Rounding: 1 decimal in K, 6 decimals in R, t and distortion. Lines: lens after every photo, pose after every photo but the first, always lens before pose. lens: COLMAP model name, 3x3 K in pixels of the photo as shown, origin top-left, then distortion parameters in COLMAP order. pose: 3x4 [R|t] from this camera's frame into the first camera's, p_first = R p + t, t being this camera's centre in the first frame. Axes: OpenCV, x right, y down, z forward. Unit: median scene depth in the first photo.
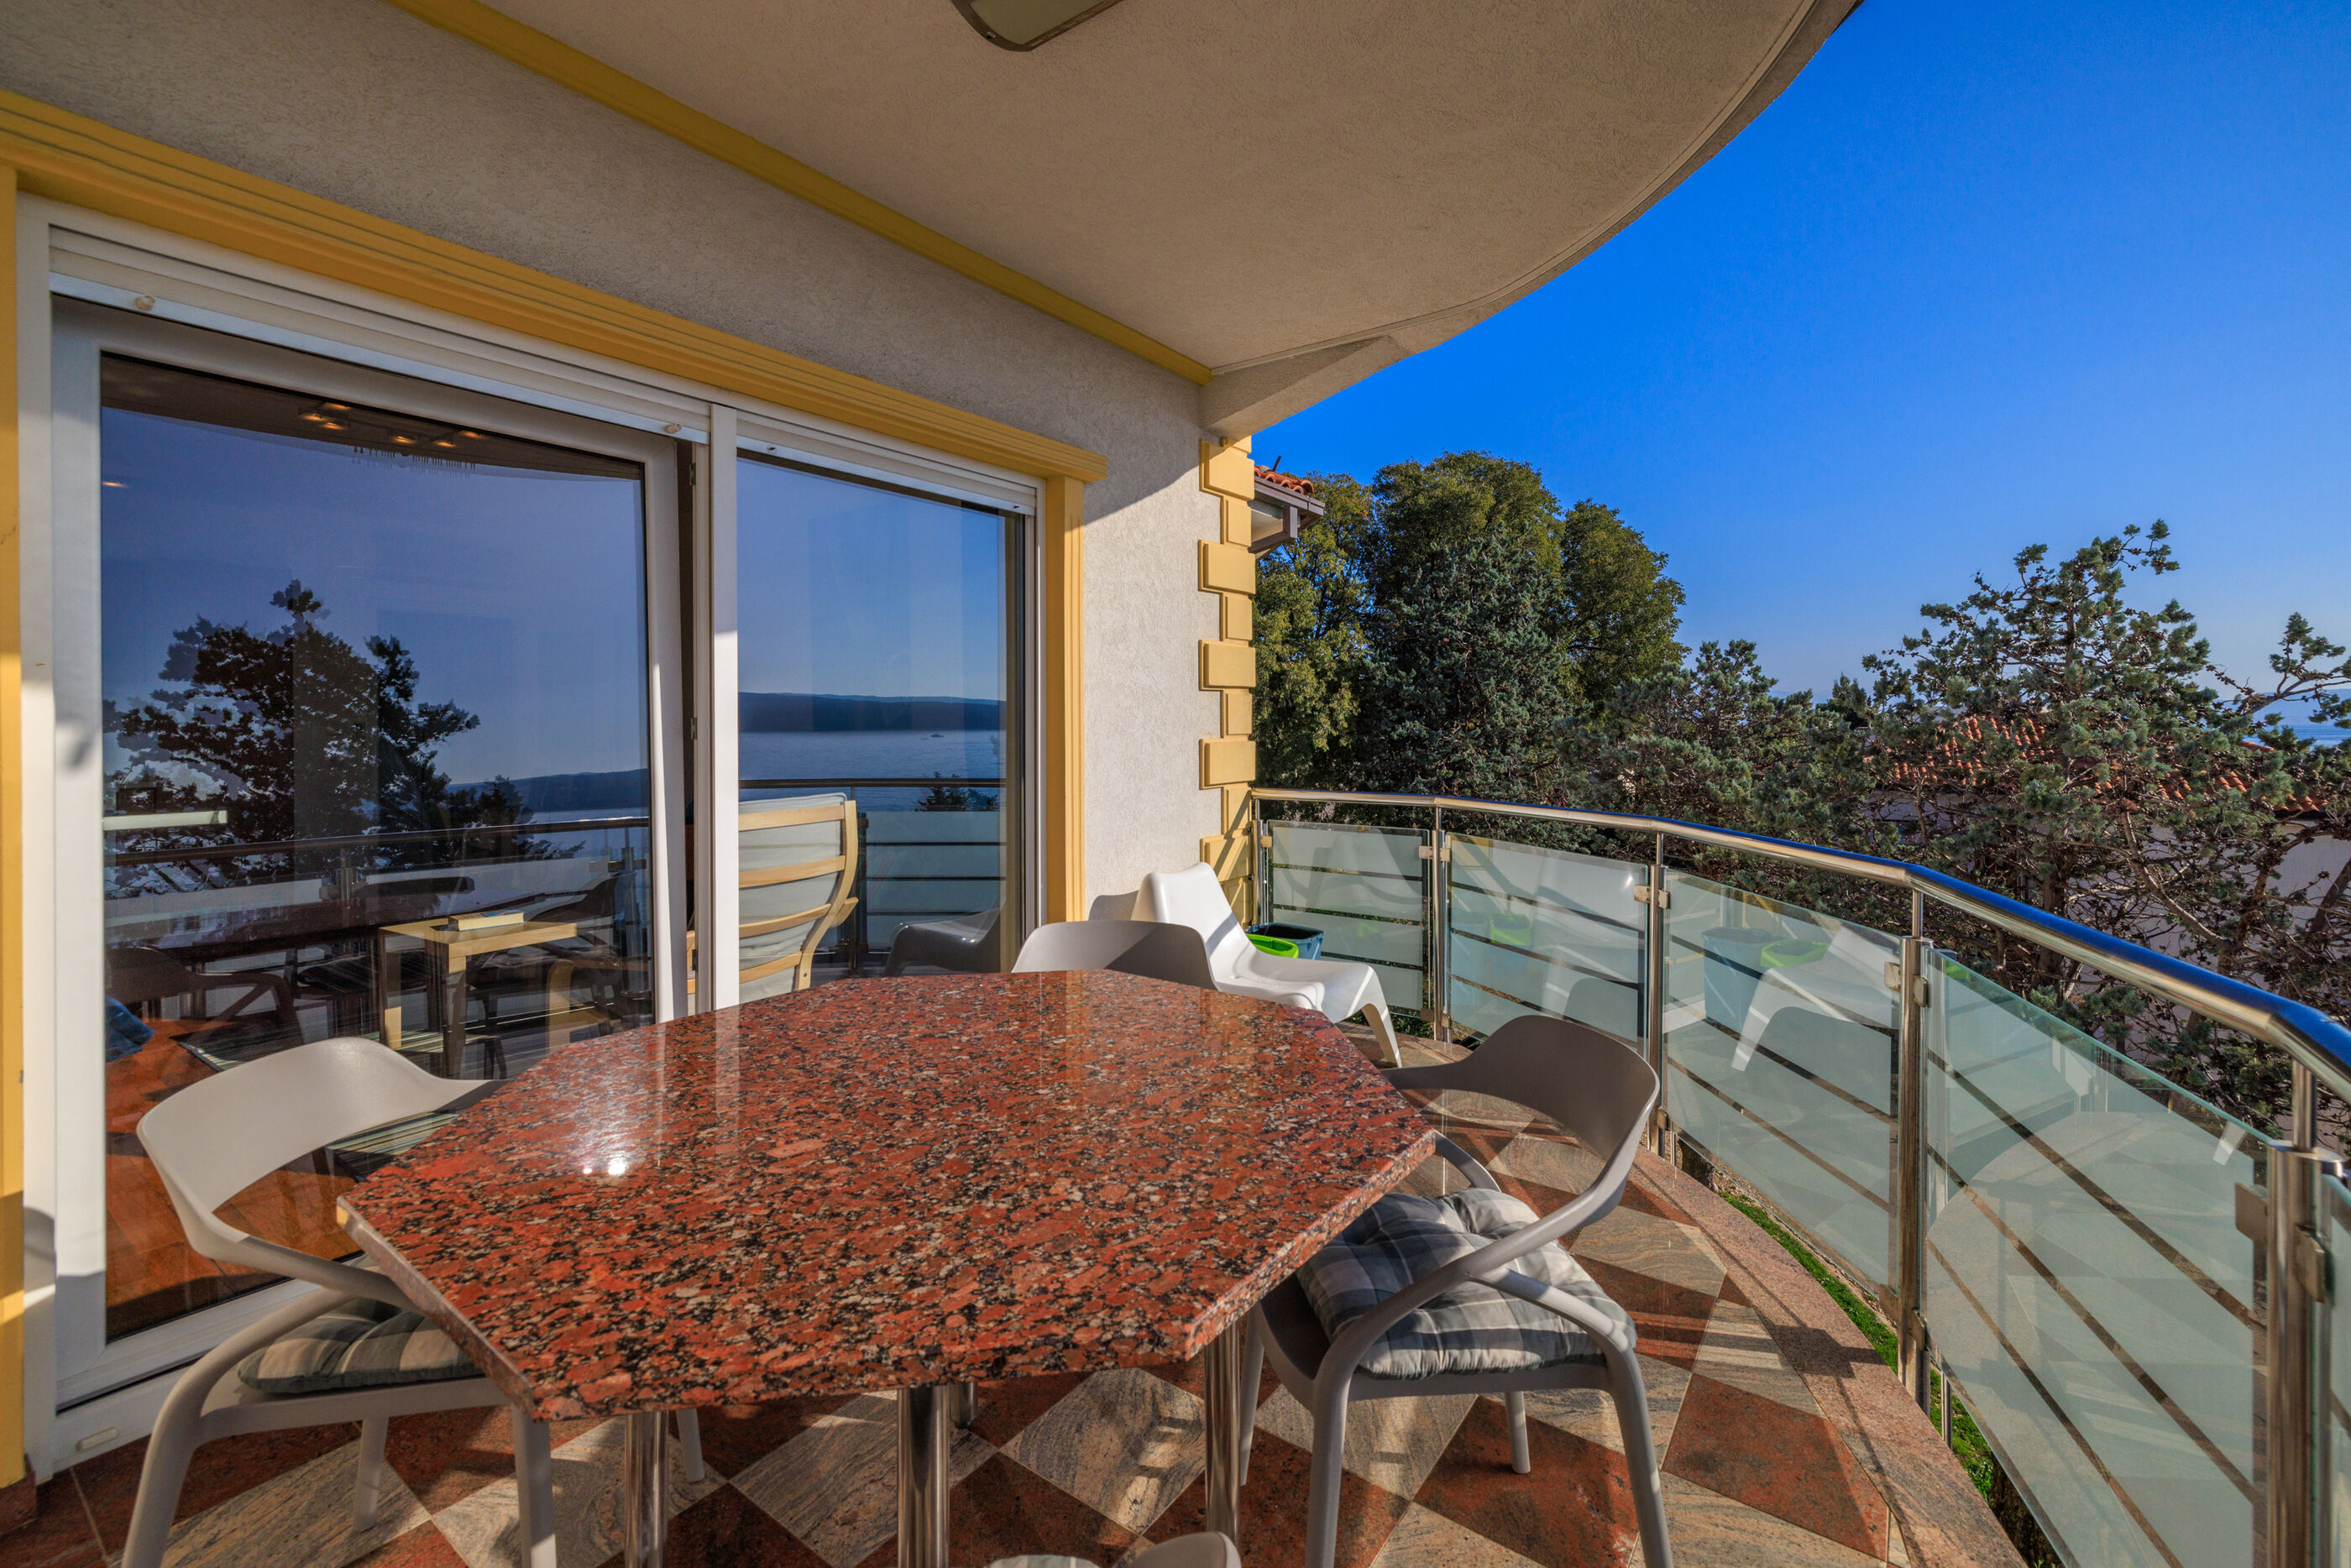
lens RADIAL K [[994.9, 0, 1182.4], [0, 994.9, 720.3], [0, 0, 1]] dist [0.002644, -0.000814]
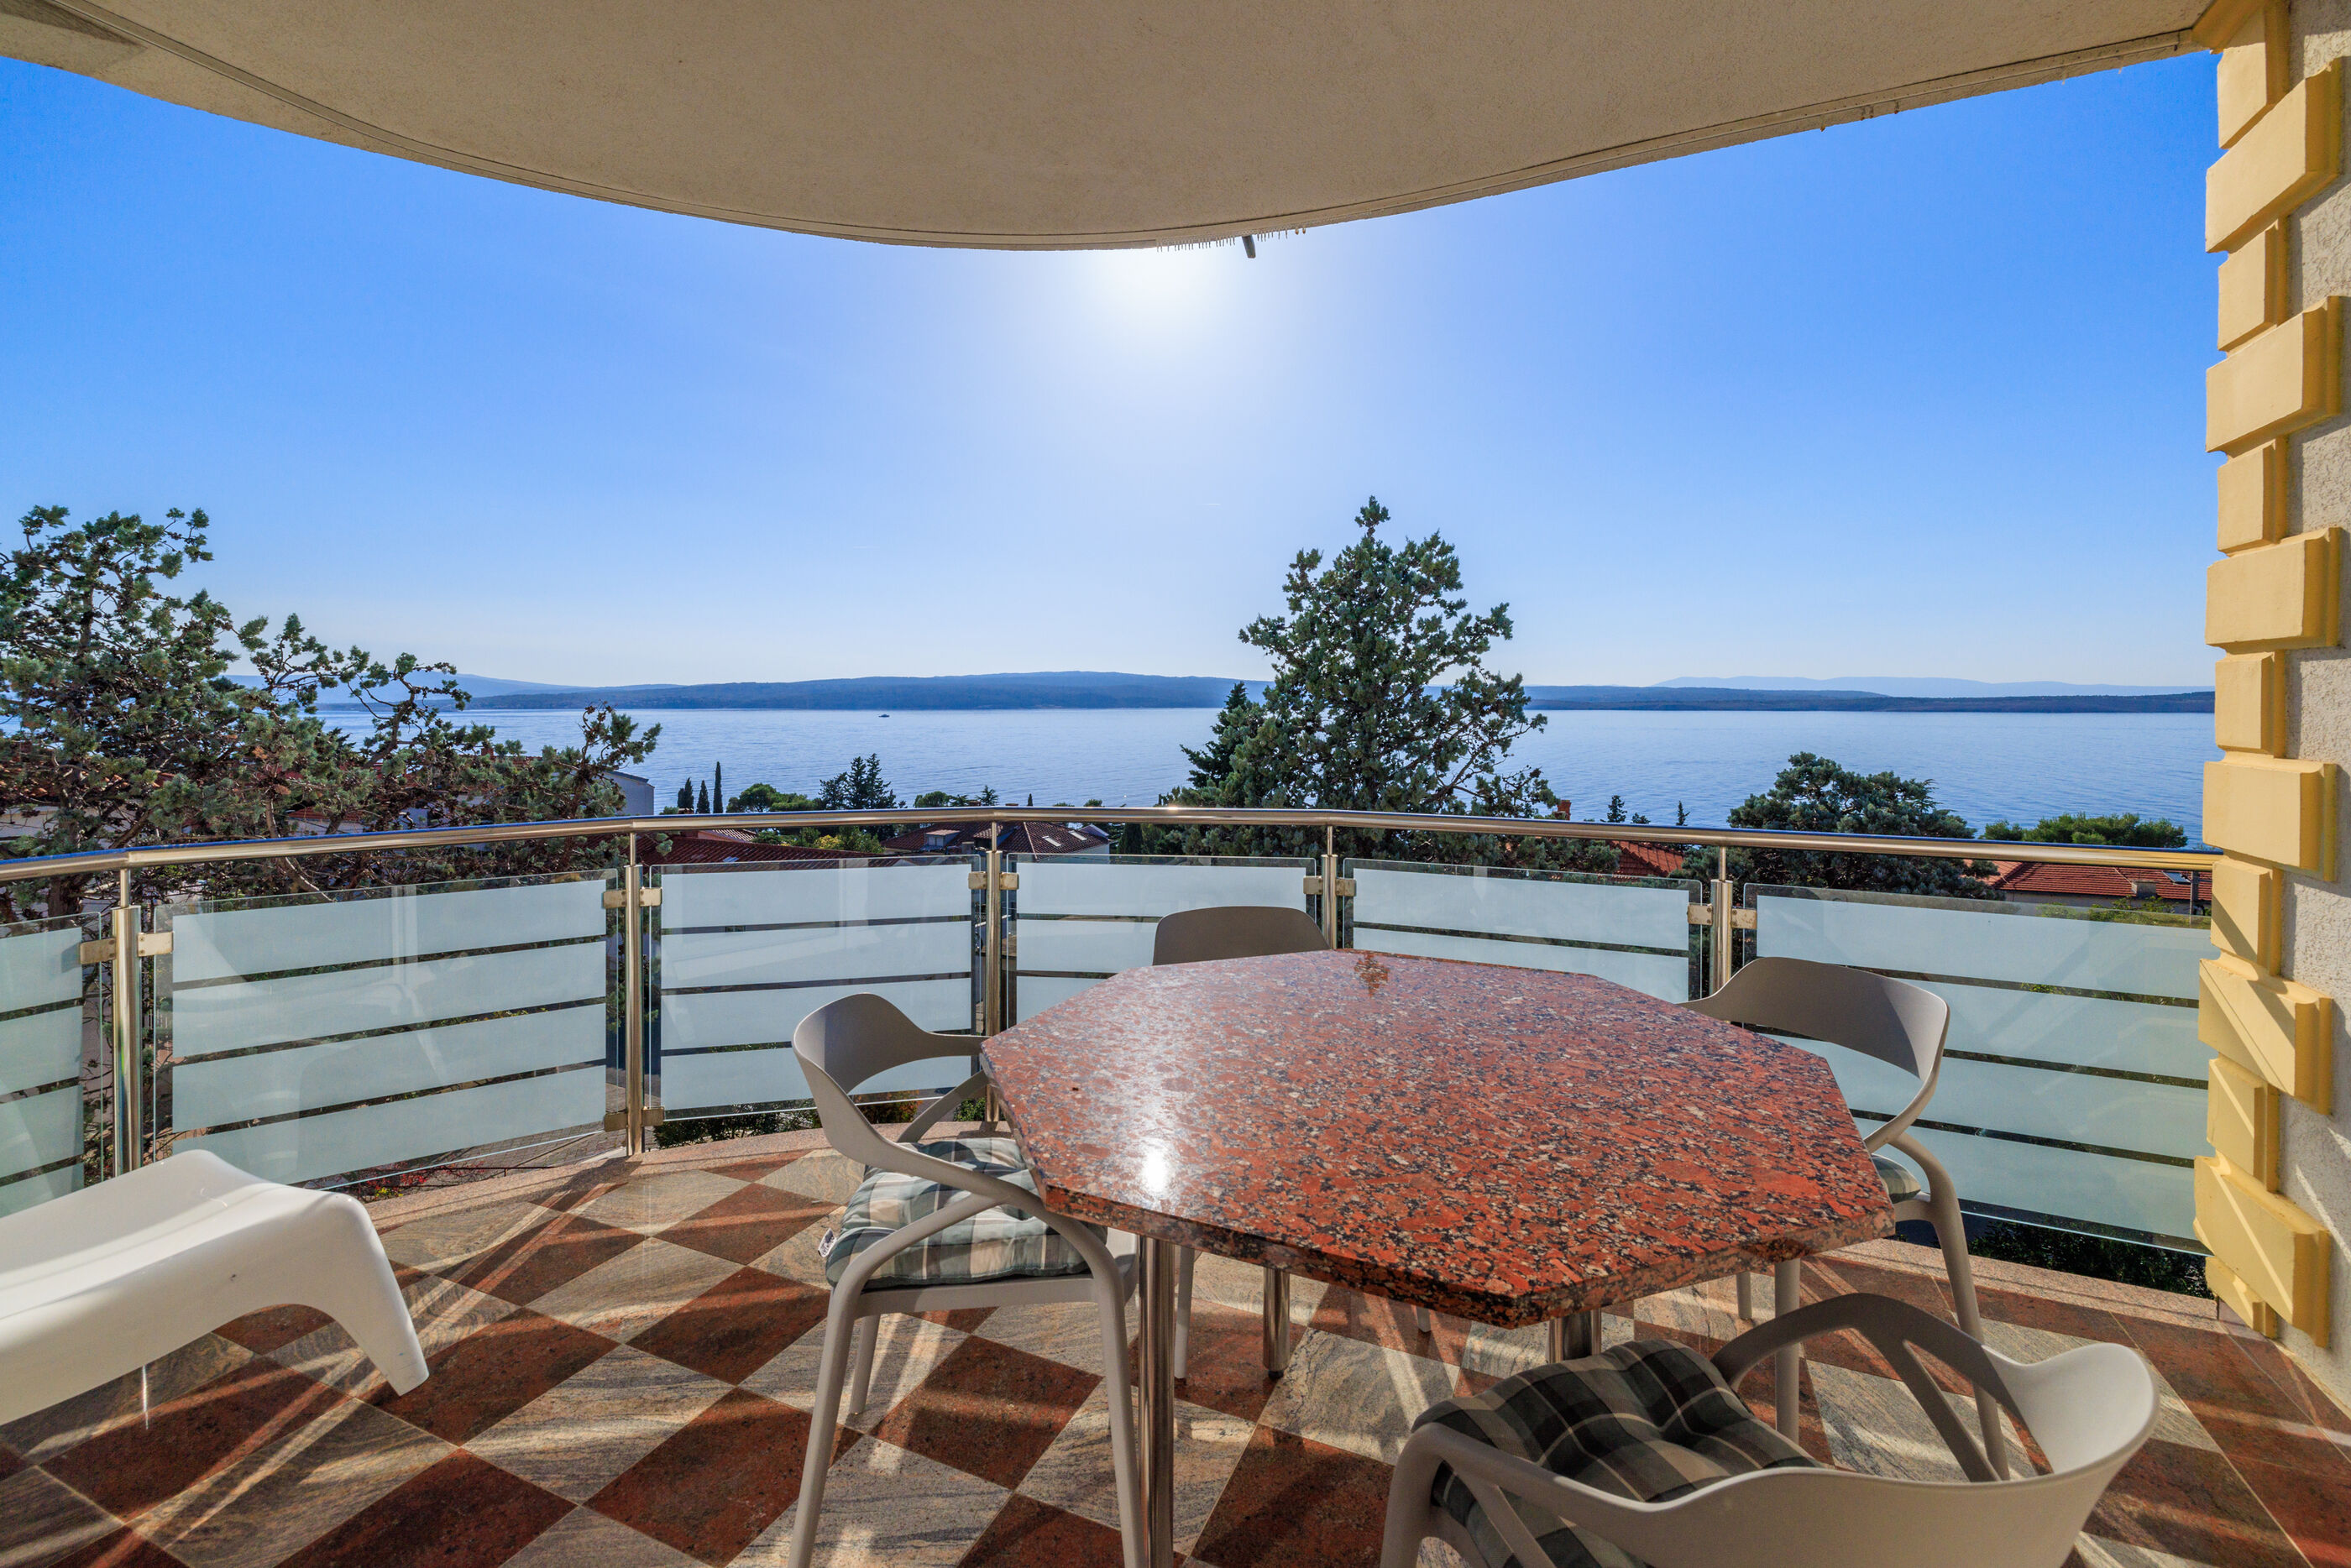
lens RADIAL K [[994.9, 0, 1173.9], [0, 994.9, 706.7], [0, 0, 1]] dist [0.002644, -0.000814]
pose [[-0.202902, -0.004158, 0.979190, -0.185058], [0.000166, 0.999991, 0.004280, -0.004689], [-0.979199, 0.001031, -0.202899, 0.211326]]
